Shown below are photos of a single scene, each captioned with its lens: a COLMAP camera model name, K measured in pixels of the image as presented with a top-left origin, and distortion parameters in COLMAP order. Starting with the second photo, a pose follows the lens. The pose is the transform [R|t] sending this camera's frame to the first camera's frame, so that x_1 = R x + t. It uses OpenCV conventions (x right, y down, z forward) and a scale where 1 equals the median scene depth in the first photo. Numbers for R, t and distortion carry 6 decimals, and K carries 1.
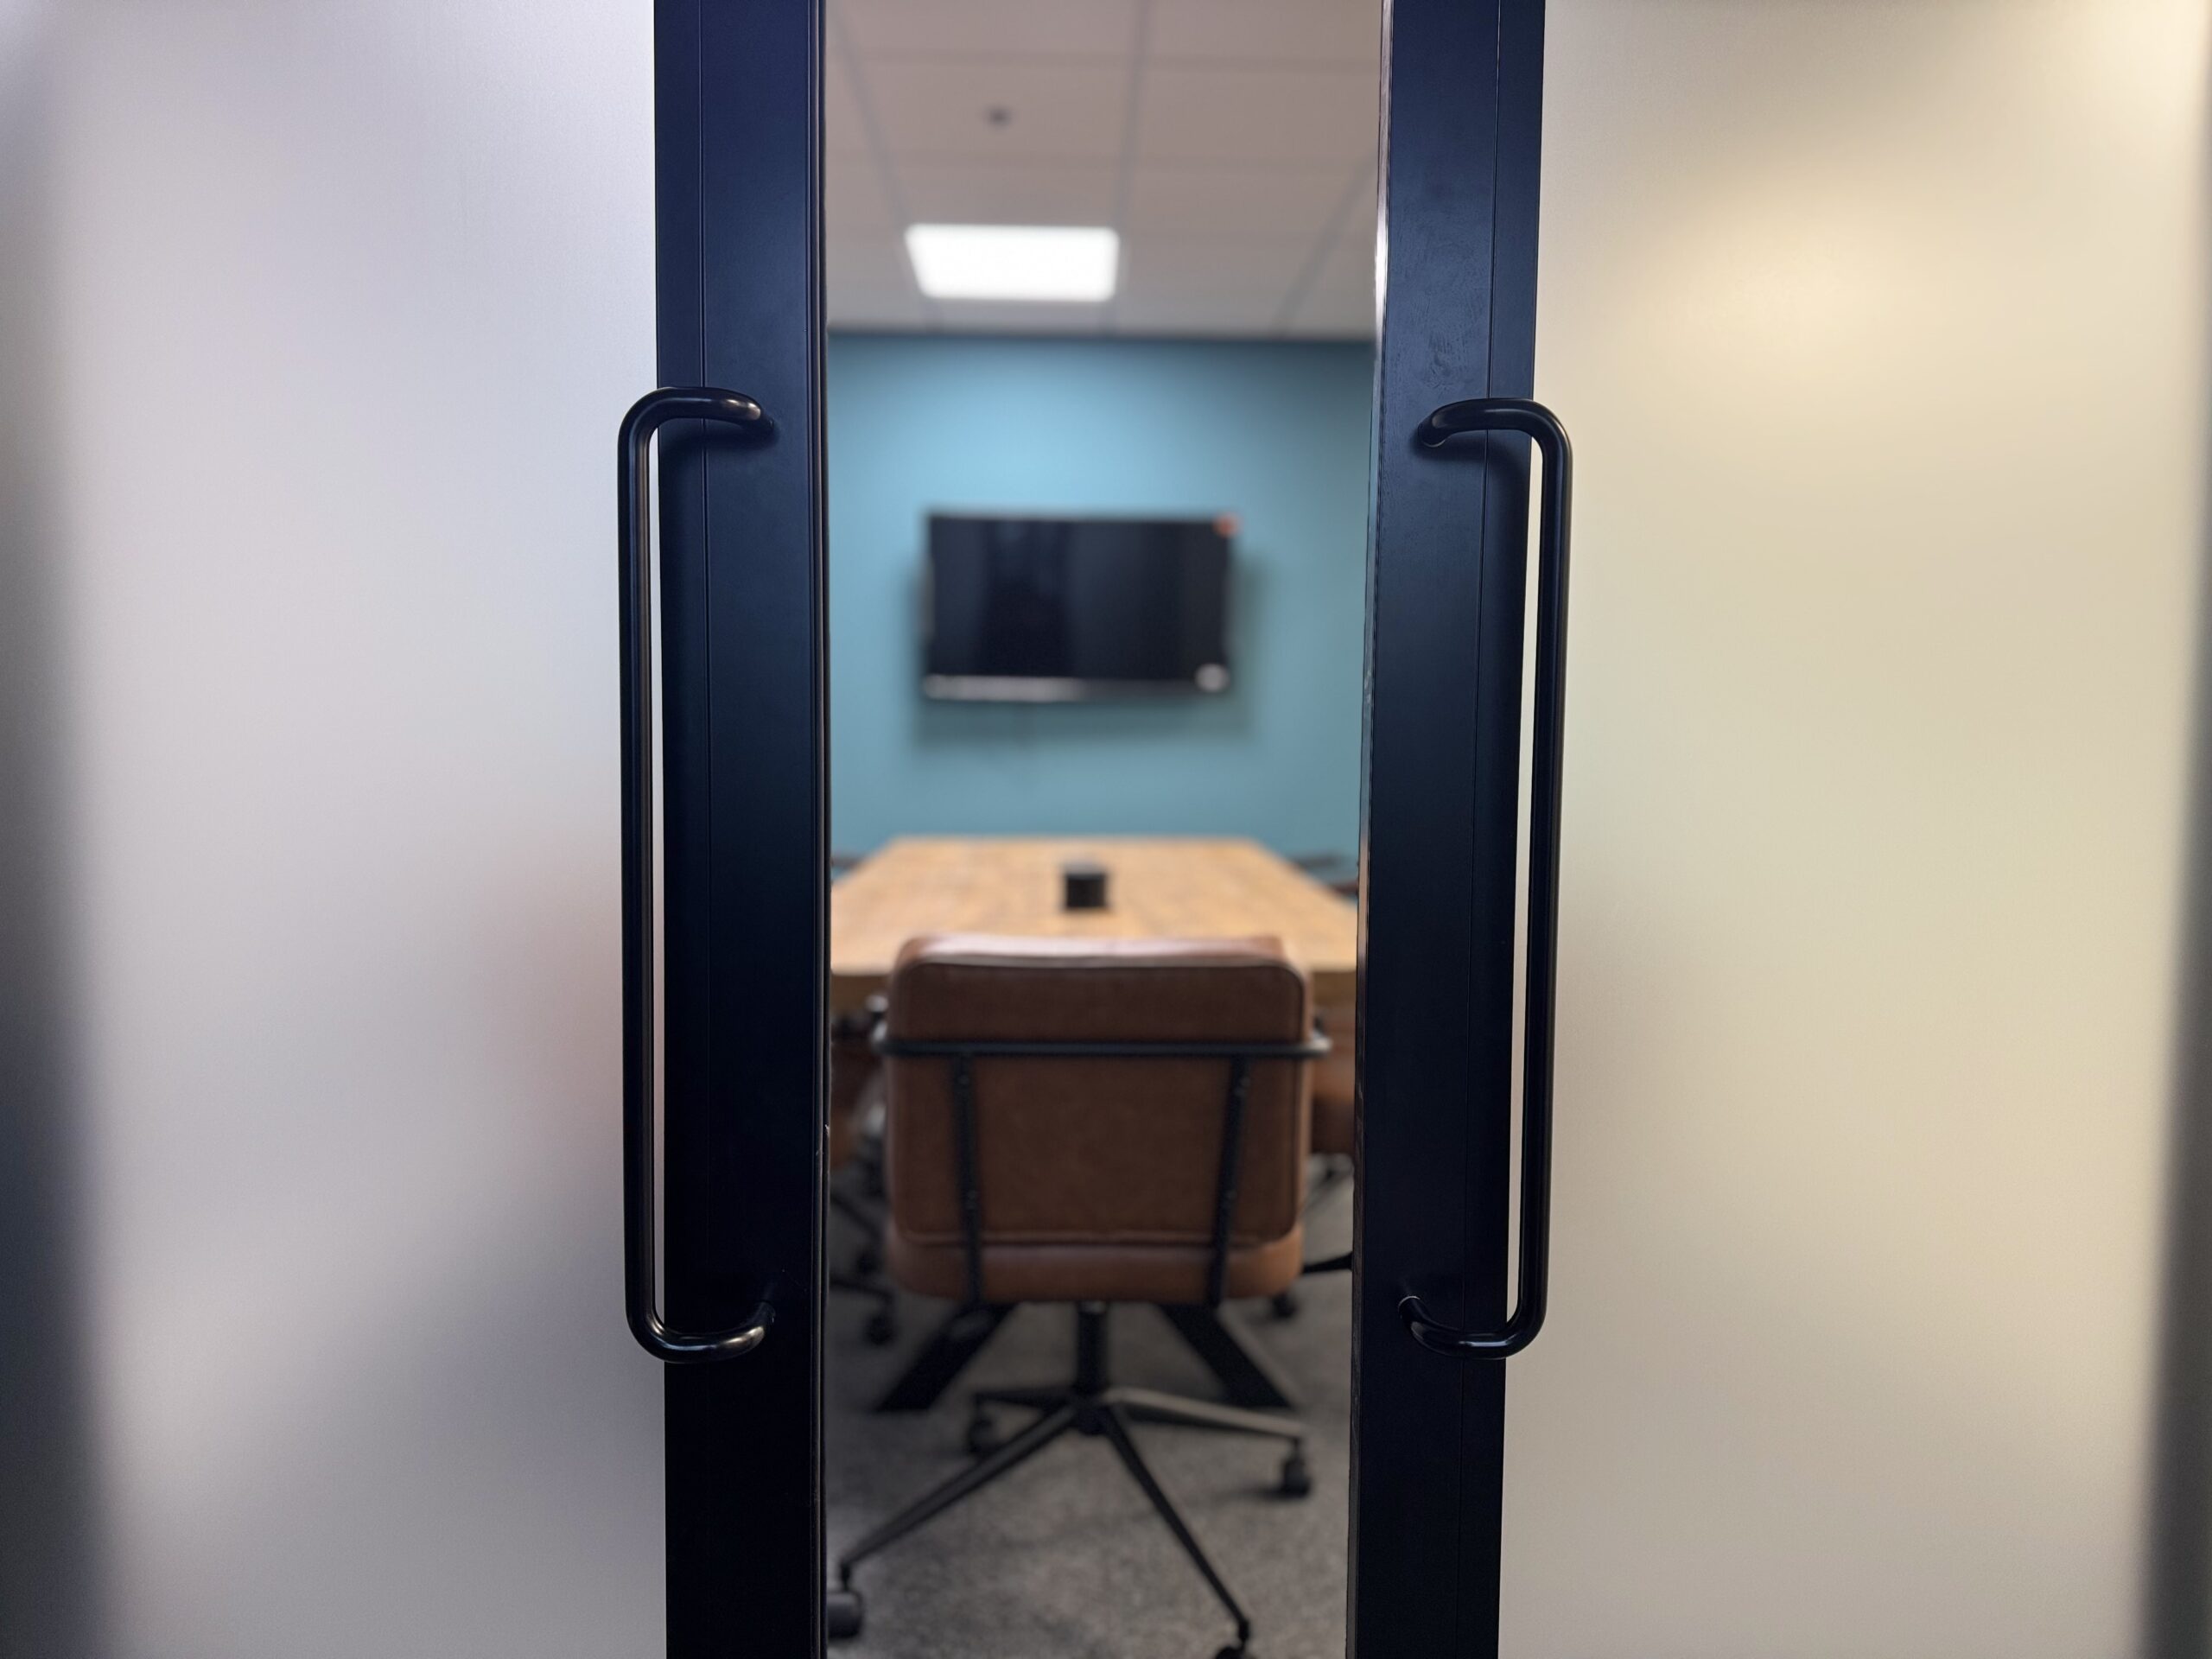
lens RADIAL K [[1561.8, 0, 1102.2], [0, 1561.8, 822.6], [0, 0, 1]] dist [0.079223, -0.083205]
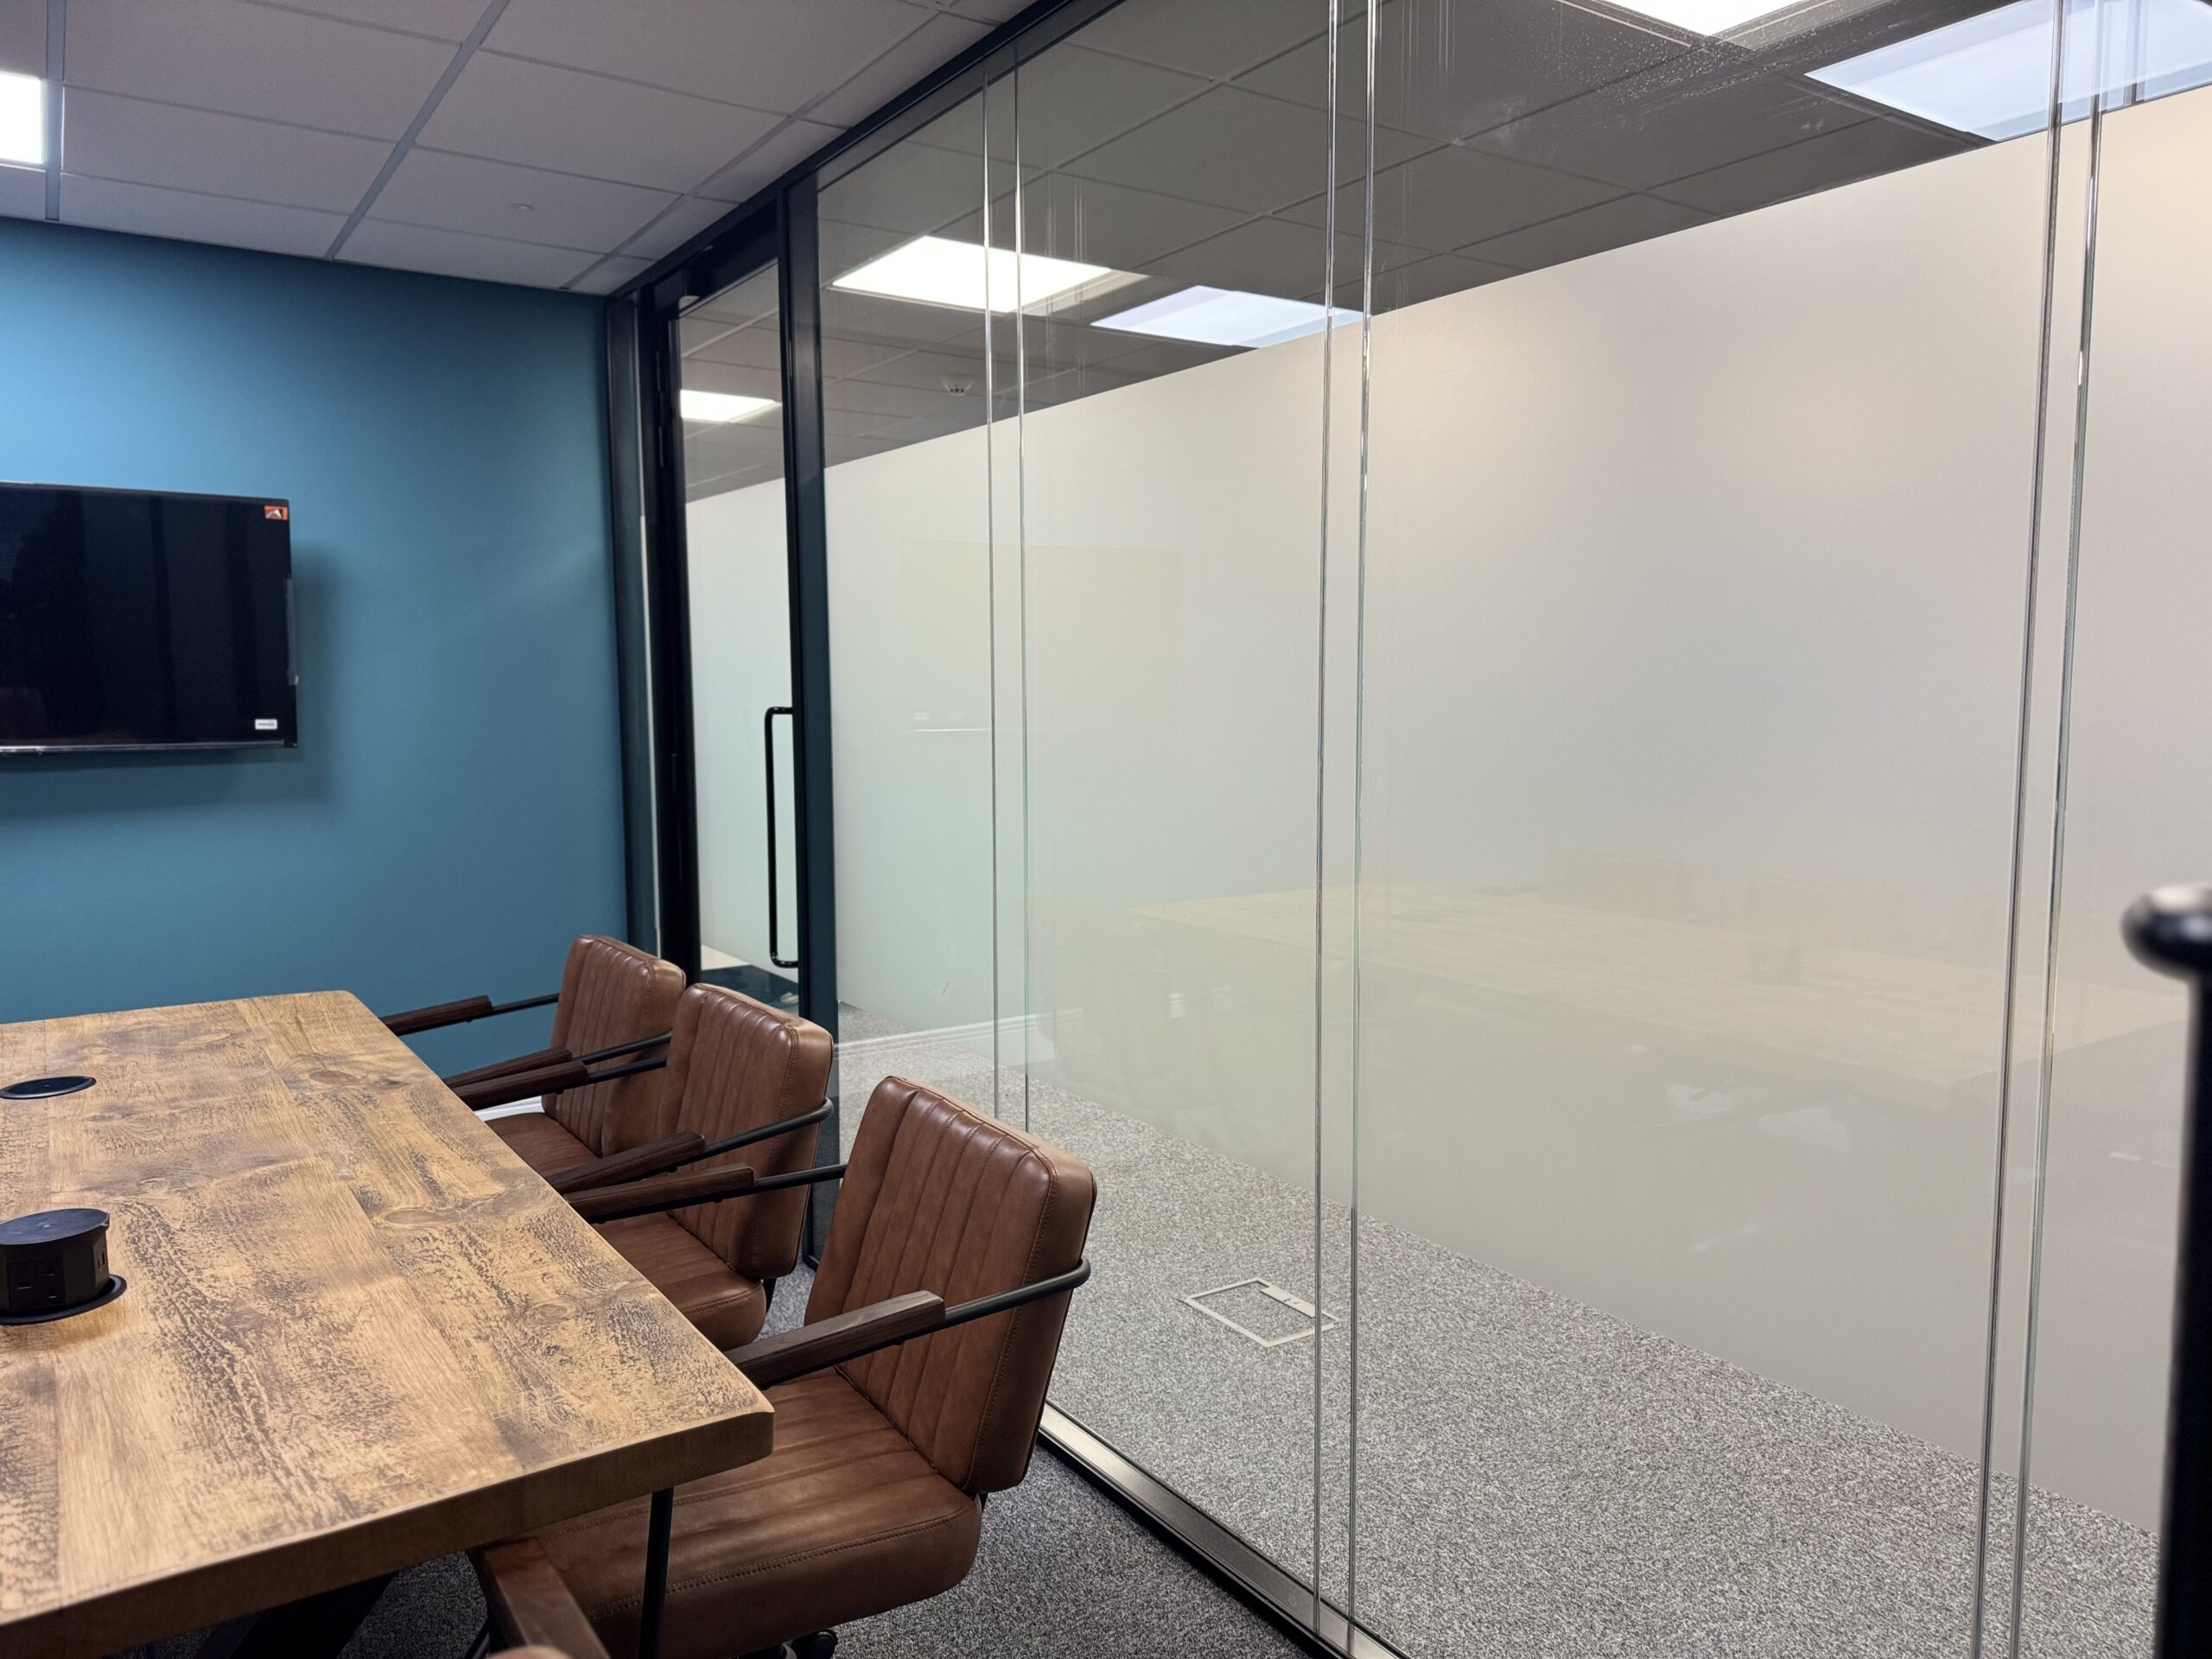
lens RADIAL K [[1561.8, 0, 1102.2], [0, 1561.8, 822.6], [0, 0, 1]] dist [0.079223, -0.083205]
pose [[0.847246, -0.063105, 0.527439, 0.020878], [0.050449, 0.997989, 0.038365, -0.143773], [-0.528799, -0.005896, 0.848726, 0.435148]]
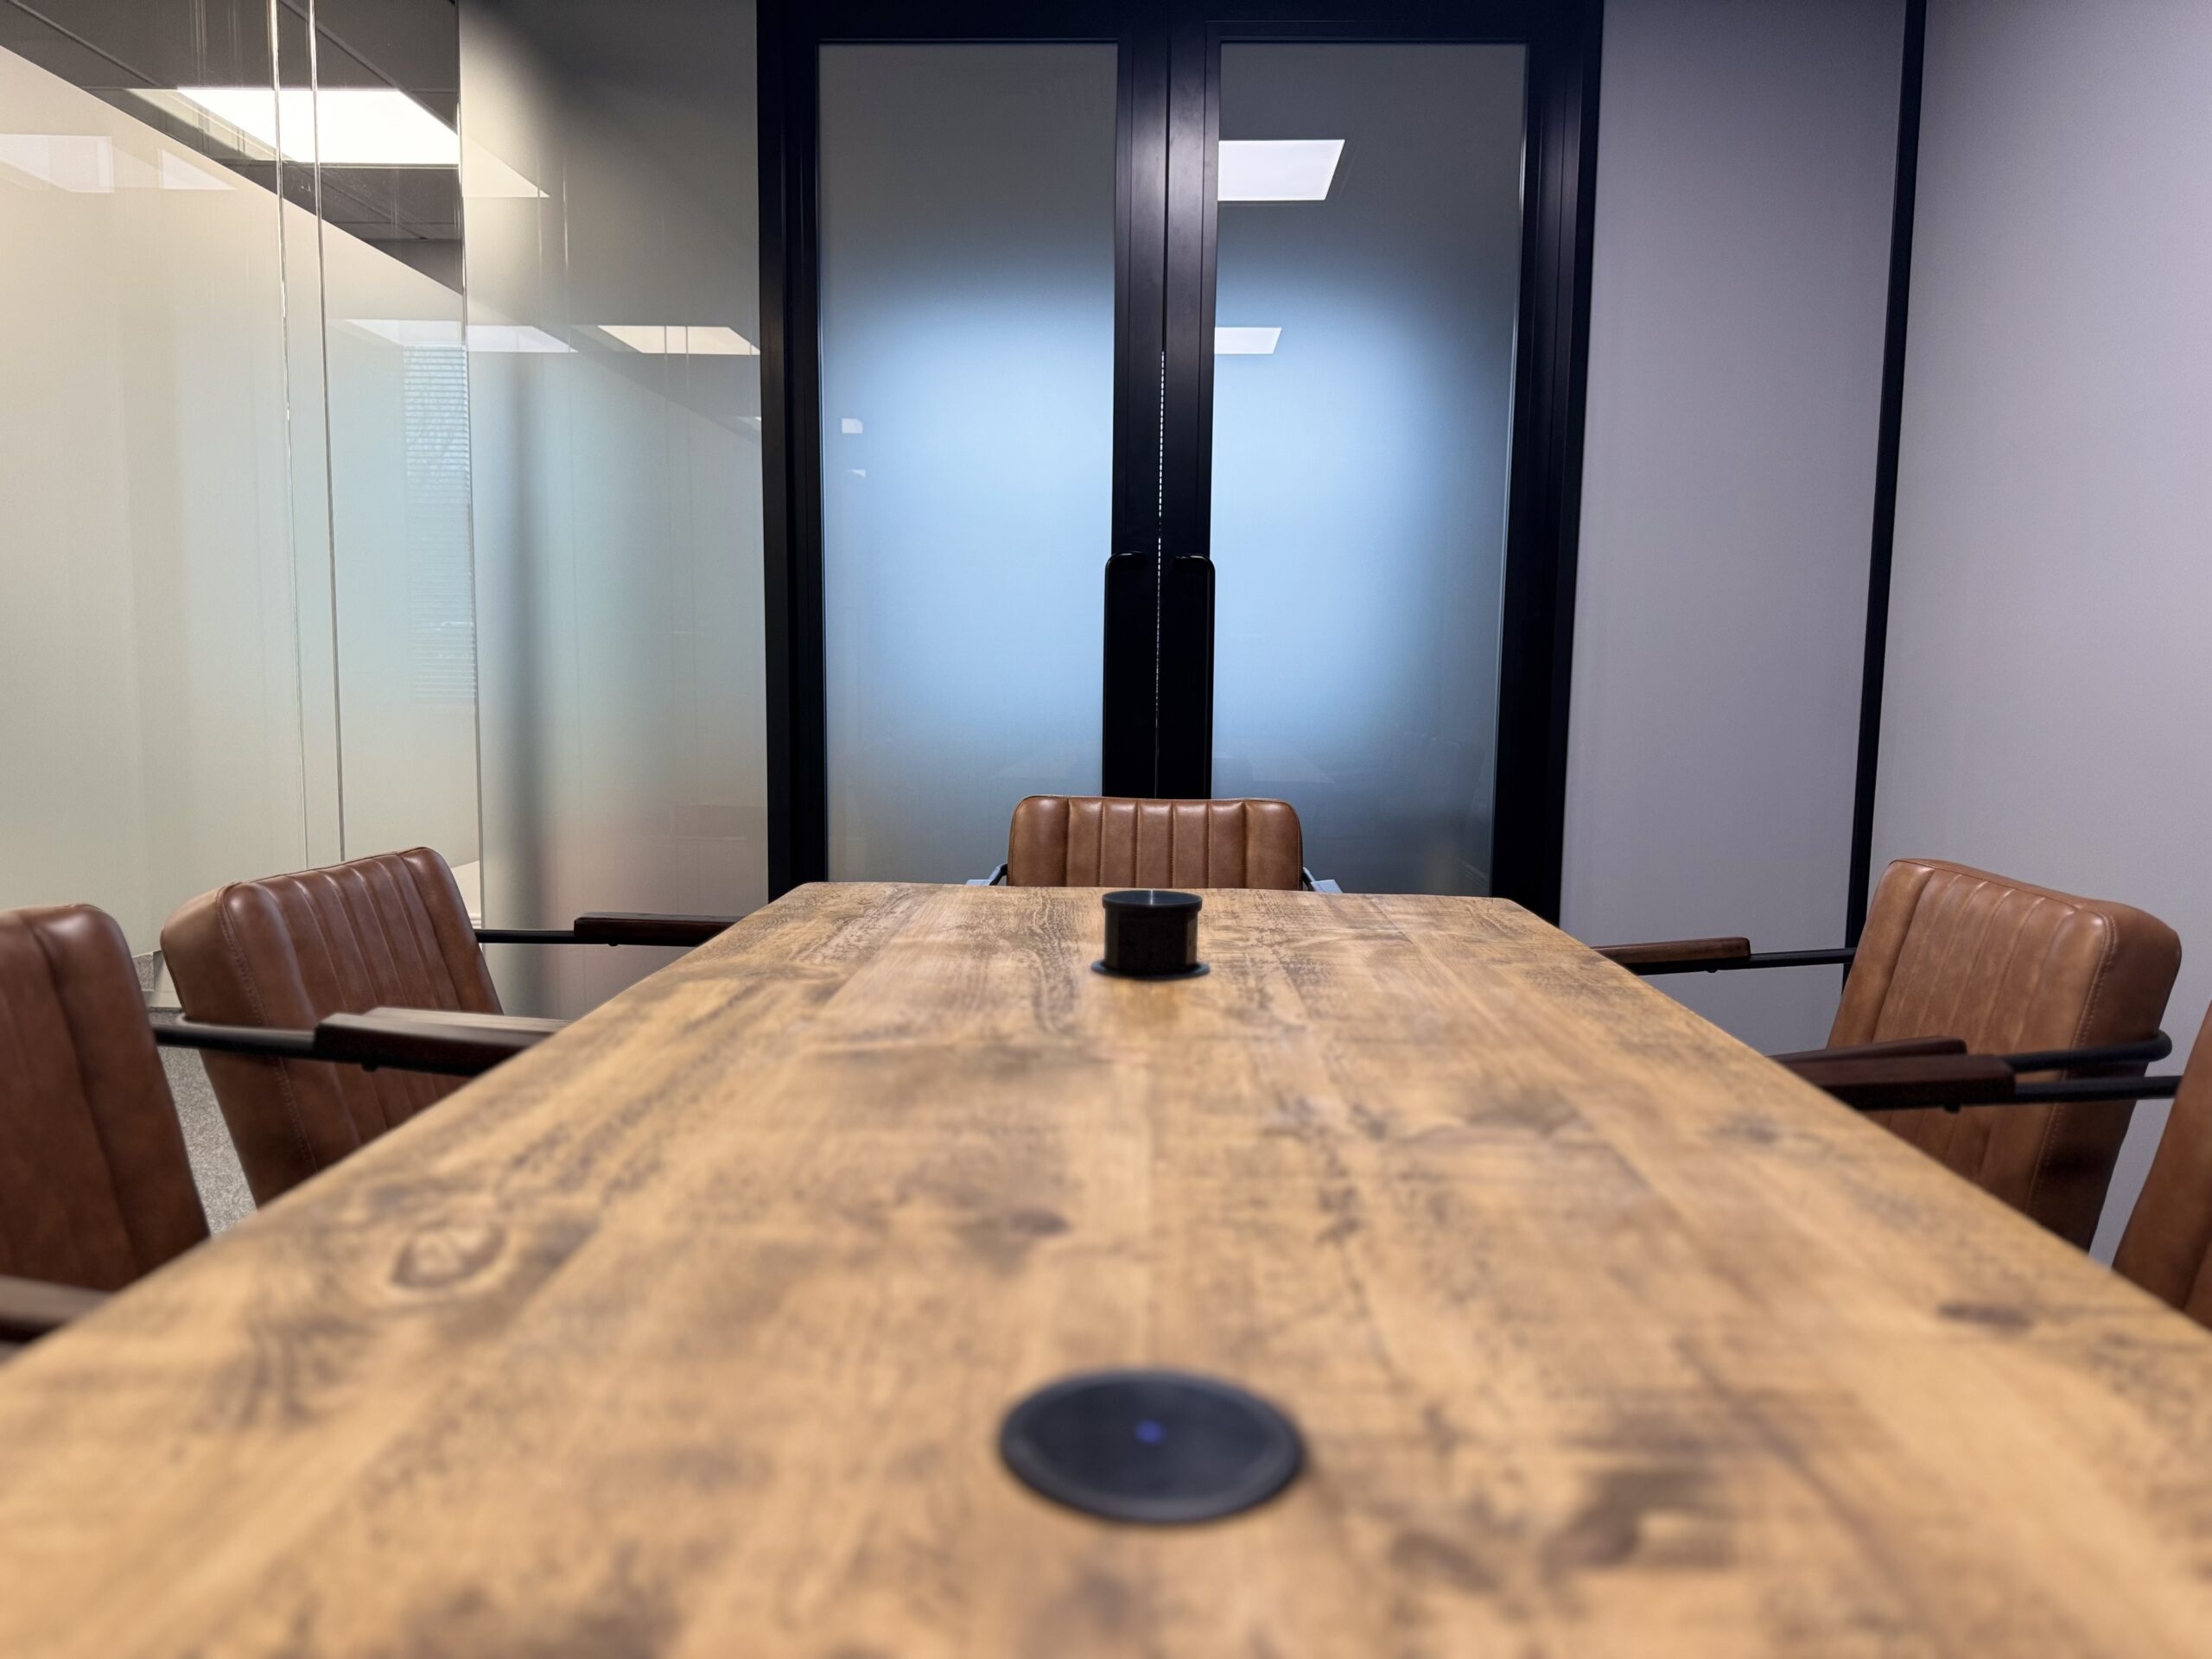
lens RADIAL K [[1561.8, 0, 1102.2], [0, 1561.8, 822.6], [0, 0, 1]] dist [0.079223, -0.083205]
pose [[-0.997685, -0.032565, 0.059699, -0.032778], [-0.022107, 0.985517, 0.168128, -0.116477], [-0.064309, 0.166419, -0.983956, 1.989279]]
